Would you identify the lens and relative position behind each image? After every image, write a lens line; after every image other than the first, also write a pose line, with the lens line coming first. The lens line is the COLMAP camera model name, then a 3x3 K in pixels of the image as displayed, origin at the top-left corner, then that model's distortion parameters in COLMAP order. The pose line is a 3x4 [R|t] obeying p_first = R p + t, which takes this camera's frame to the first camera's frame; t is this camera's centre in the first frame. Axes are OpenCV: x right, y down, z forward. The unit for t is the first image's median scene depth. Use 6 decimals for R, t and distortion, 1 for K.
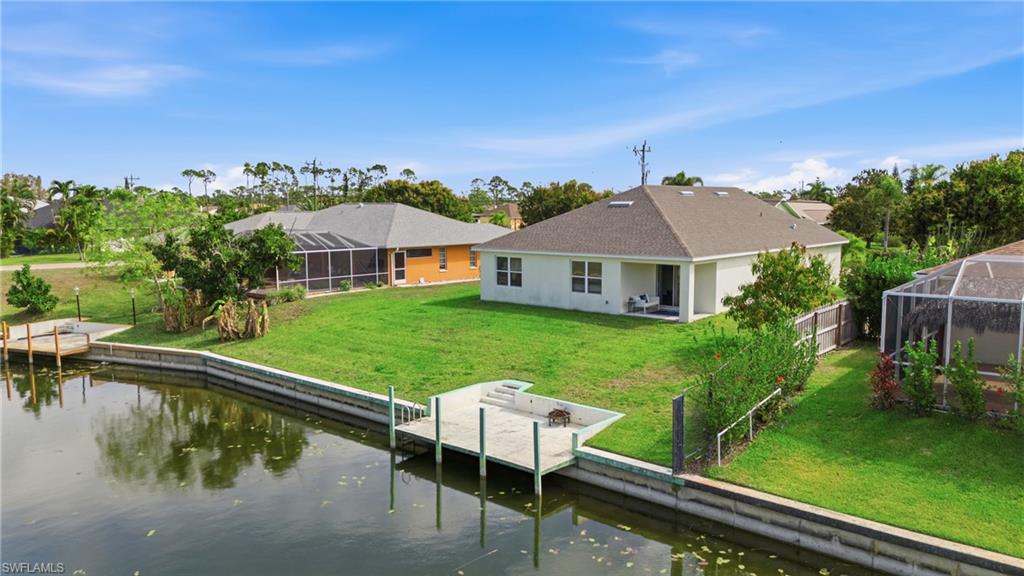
lens RADIAL K [[752.3, 0, 514.3], [0, 752.3, 291.2], [0, 0, 1]] dist [0.086234, -0.097765]
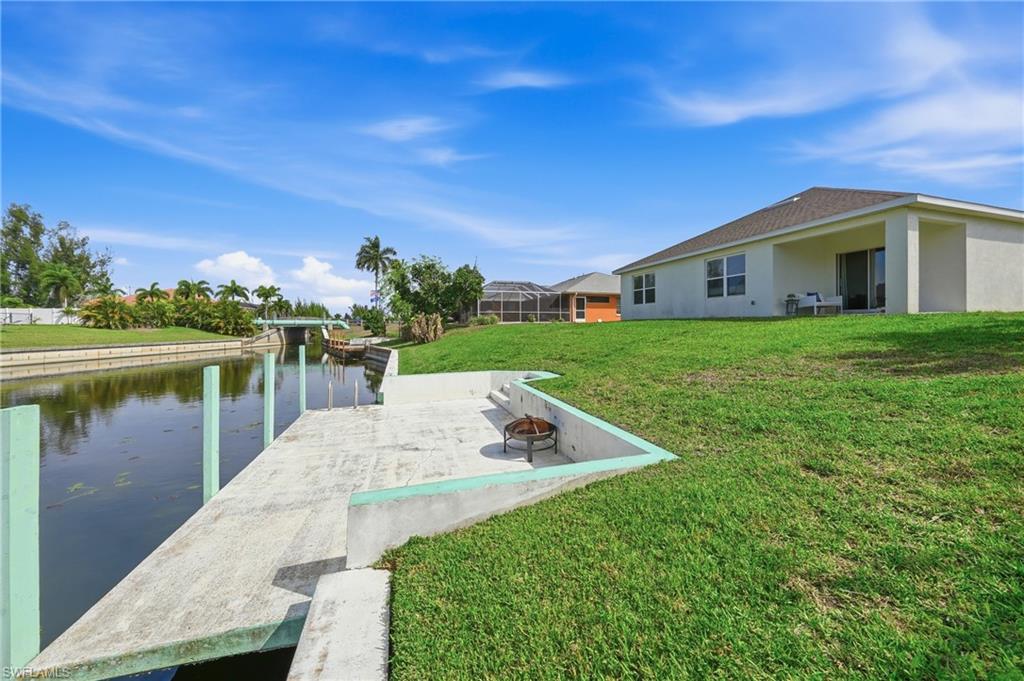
lens RADIAL K [[366.2, 0, 511.5], [0, 366.2, 334.0], [0, 0, 1]] dist [-0.000959, -0.000094]
pose [[0.851961, 0.012535, -0.523455, 0.106265], [-0.057773, 0.995860, -0.070183, 0.083877], [0.520408, 0.090035, 0.849158, 0.542489]]
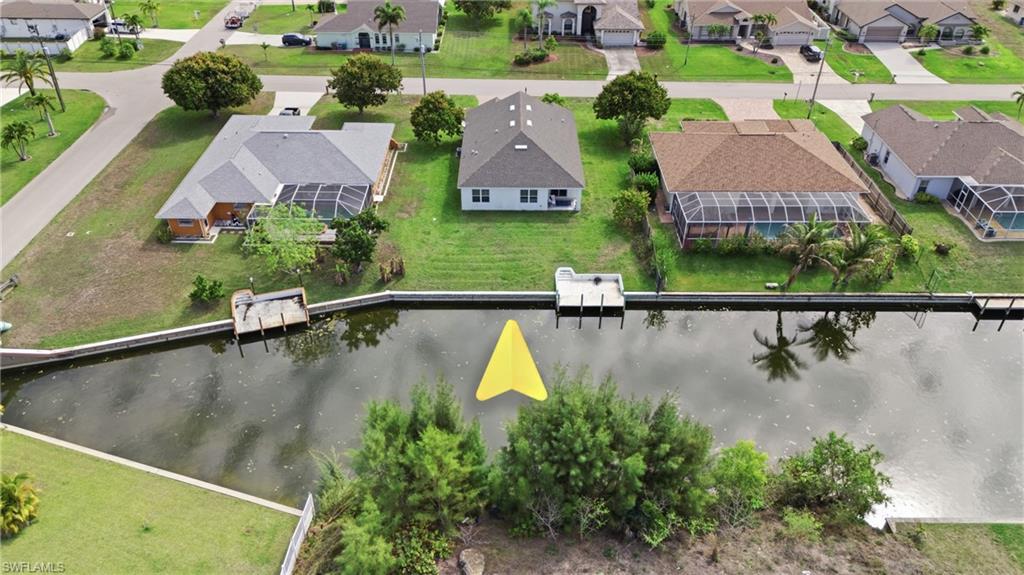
lens RADIAL K [[752.3, 0, 514.3], [0, 752.3, 290.7], [0, 0, 1]] dist [0.086234, -0.097765]
pose [[0.747398, -0.383079, 0.542814, -1.213854], [0.065377, 0.855469, 0.513710, -0.899639], [-0.661152, -0.348458, 0.664420, -0.510715]]
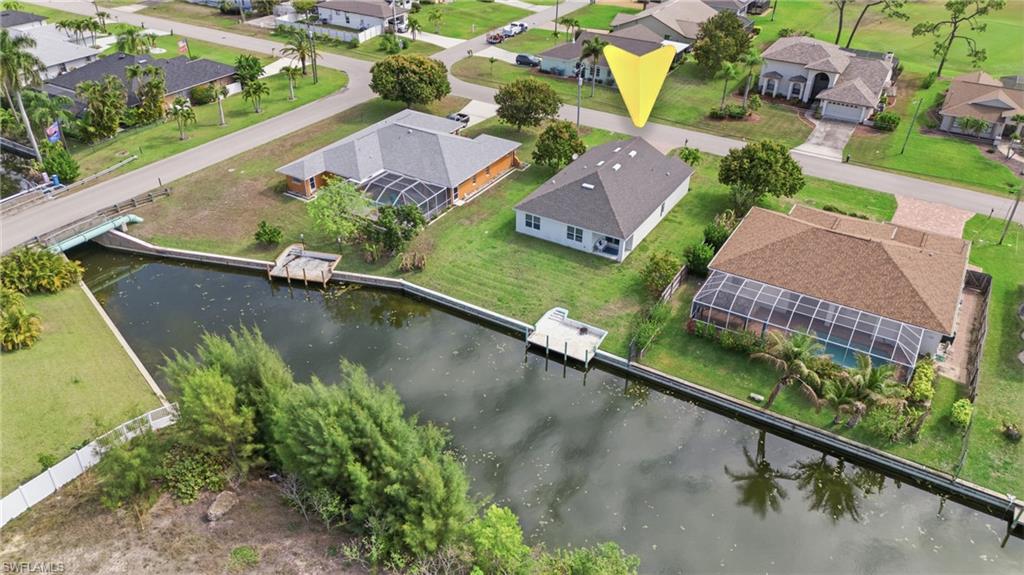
lens RADIAL K [[752.3, 0, 514.3], [0, 752.3, 290.7], [0, 0, 1]] dist [0.086234, -0.097765]
pose [[0.983557, -0.090071, 0.156537, -0.424284], [0.009529, 0.891432, 0.453055, -0.848081], [-0.180349, -0.444113, 0.877632, -0.930291]]
